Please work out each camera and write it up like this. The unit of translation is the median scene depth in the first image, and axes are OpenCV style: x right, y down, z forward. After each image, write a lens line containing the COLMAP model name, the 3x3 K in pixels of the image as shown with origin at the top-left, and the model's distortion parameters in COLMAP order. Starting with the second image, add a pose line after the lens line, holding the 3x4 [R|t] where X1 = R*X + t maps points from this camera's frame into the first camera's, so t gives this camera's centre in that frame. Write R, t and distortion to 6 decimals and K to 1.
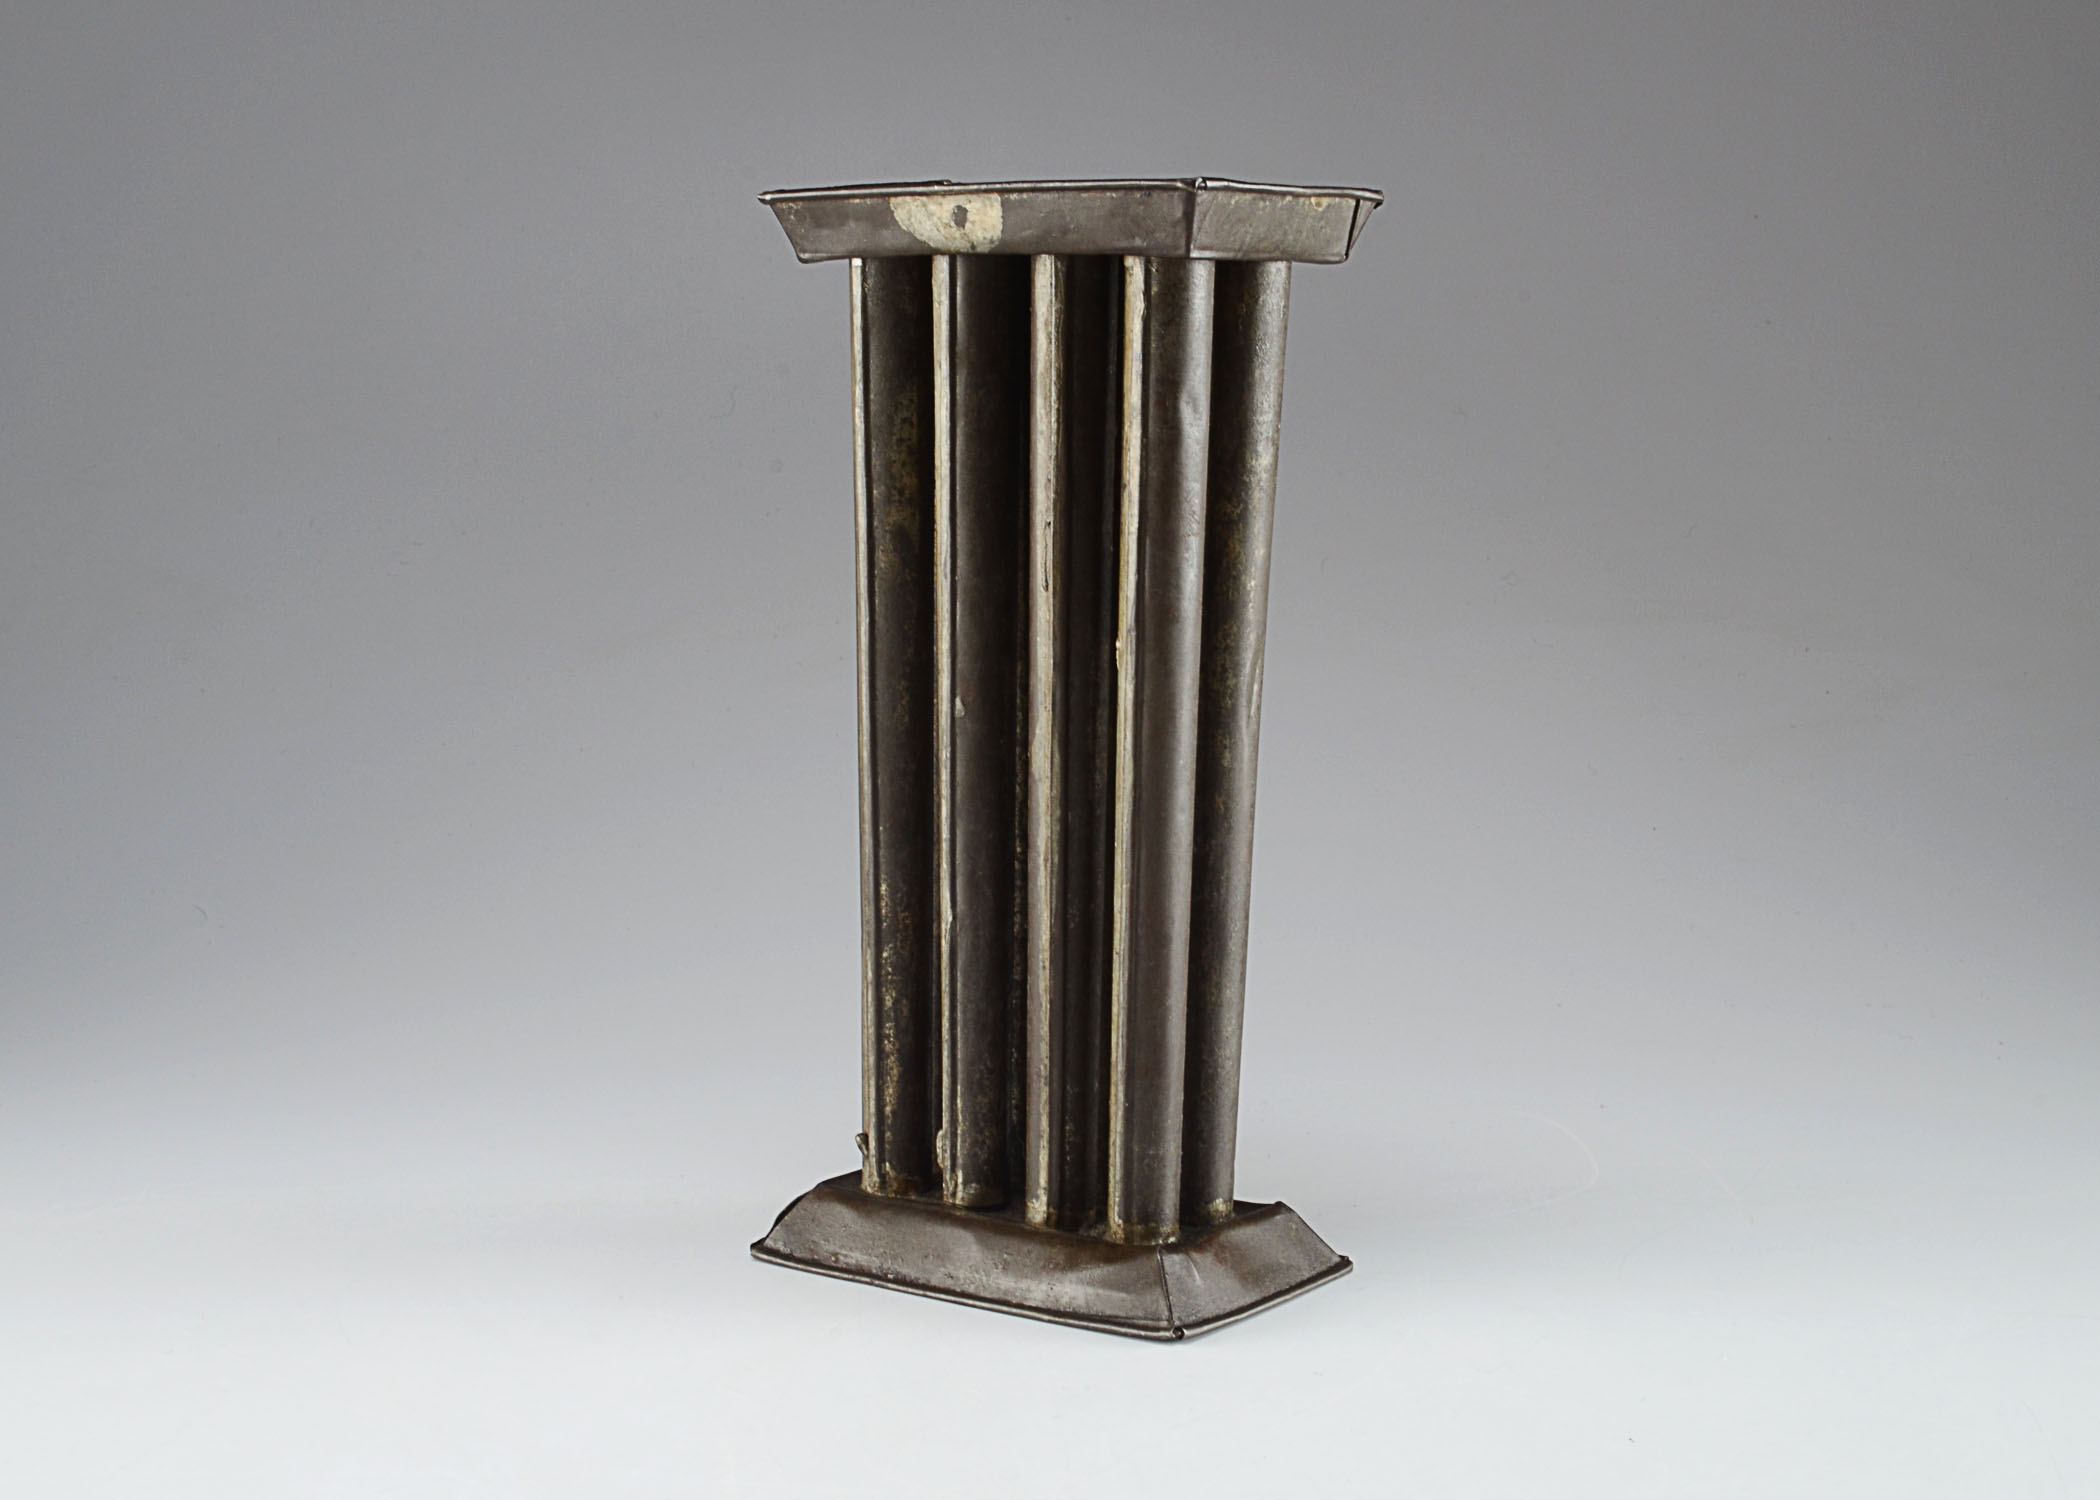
lens RADIAL K [[3496.2, 0, 1027.7], [0, 3496.2, 730.0], [0, 0, 1]] dist [0.042890, 0.000000]
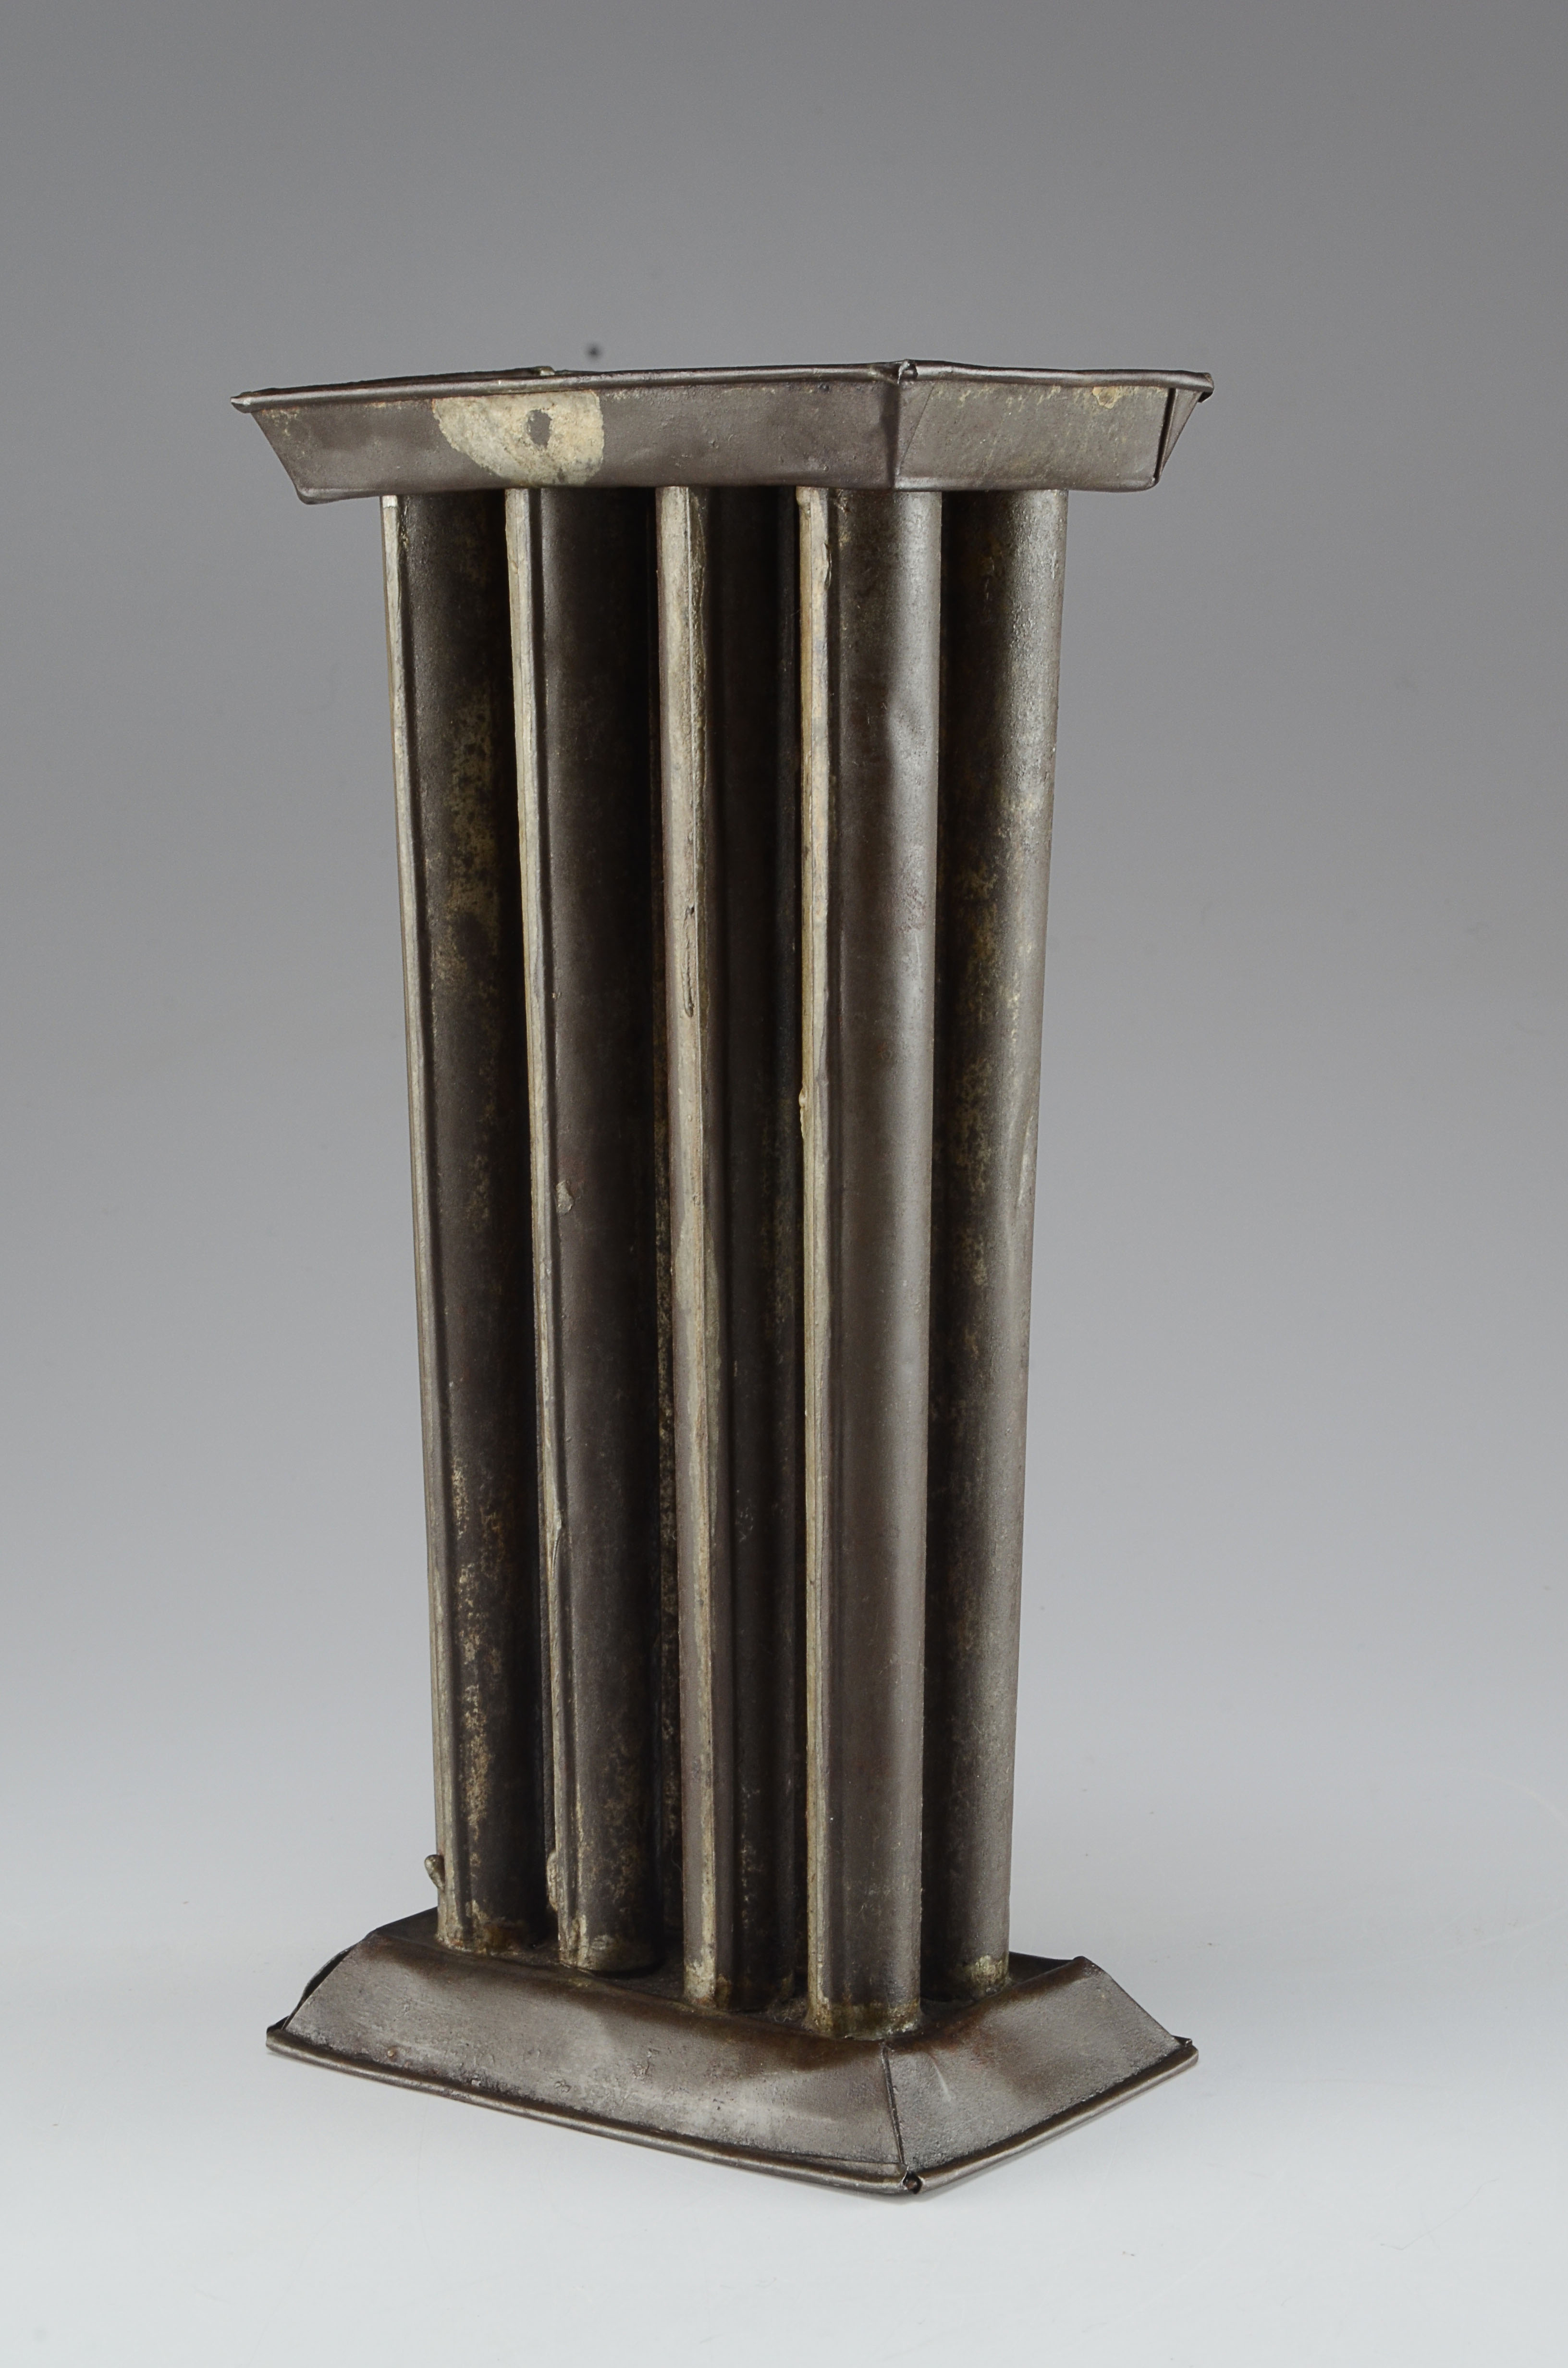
lens RADIAL K [[4811.1, 0, 803.6], [0, 4811.1, 1202.9], [0, 0, 1]] dist [0.048006, 0.000000]
pose [[0.999748, -0.016480, -0.015253, 0.038022], [0.016806, 0.999627, 0.021548, -0.023961], [0.014892, -0.021799, 0.999651, 0.123335]]
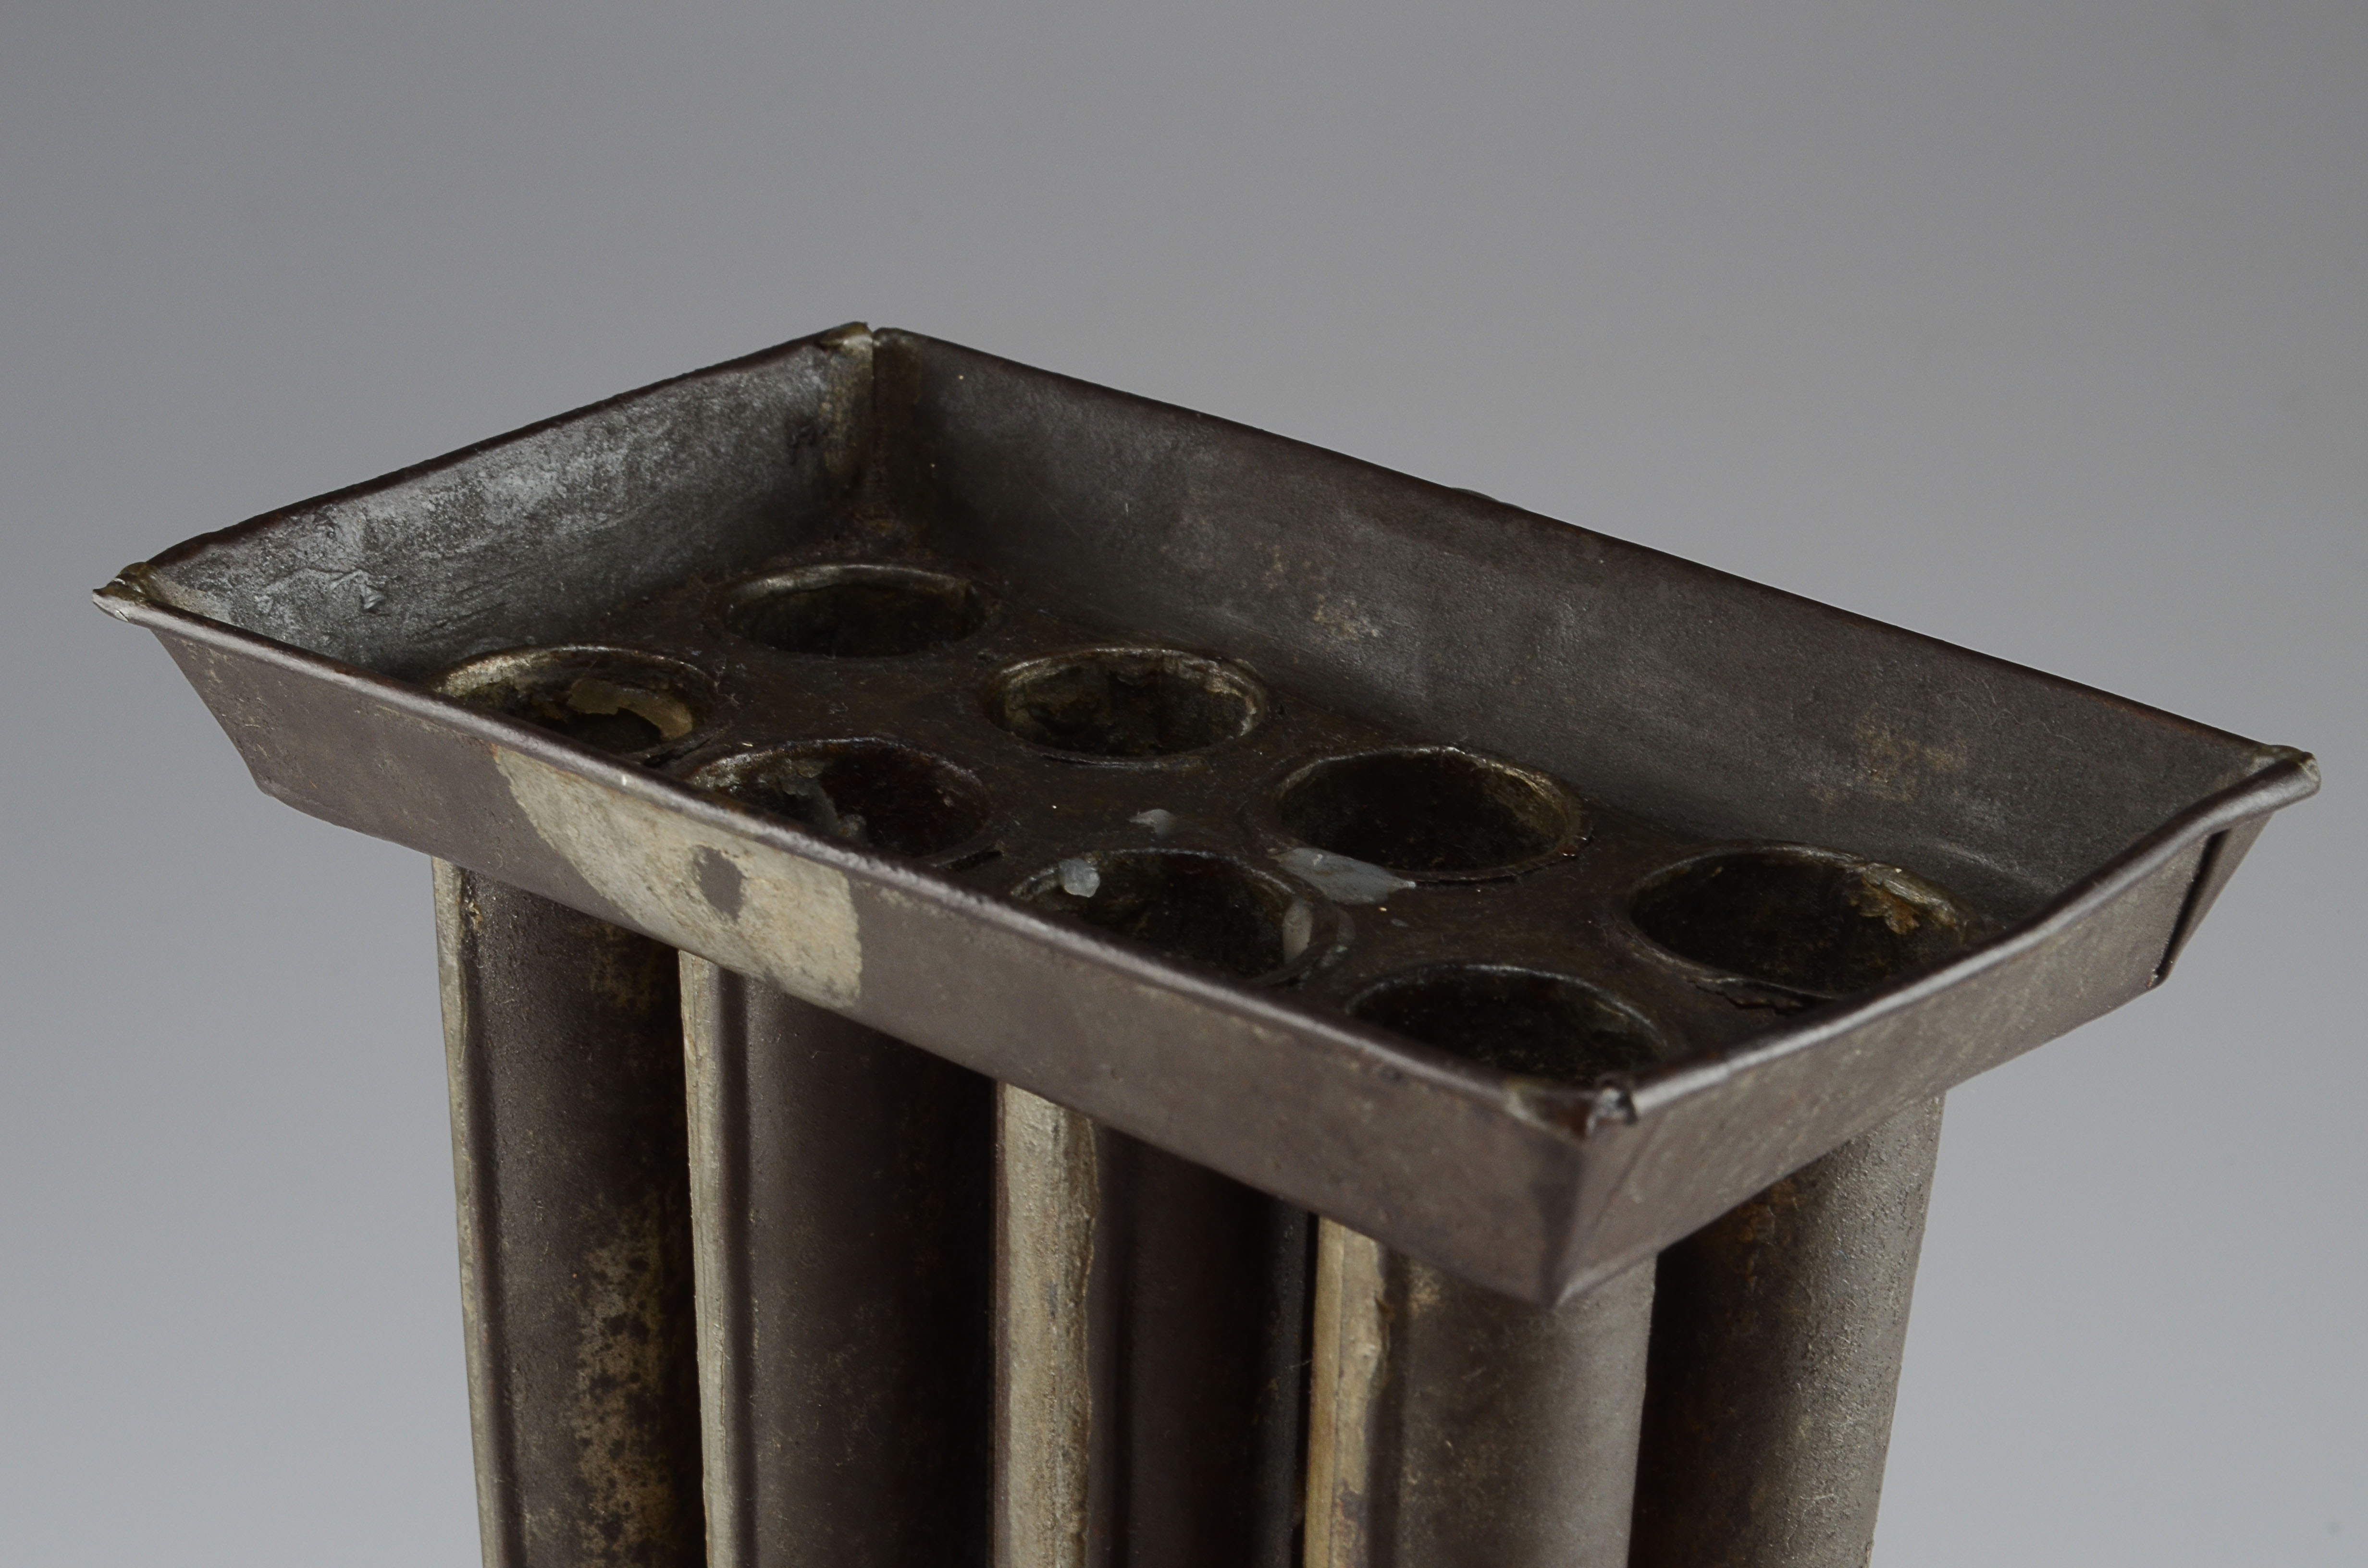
lens RADIAL K [[4347.6, 0, 1187.7], [0, 4347.6, 786.3], [0, 0, 1]] dist [-0.011421, 0.000000]
pose [[0.997946, 0.036078, -0.052941, 0.032644], [-0.023912, 0.976401, 0.214639, -0.218356], [0.059436, -0.212932, 0.975258, 0.655891]]
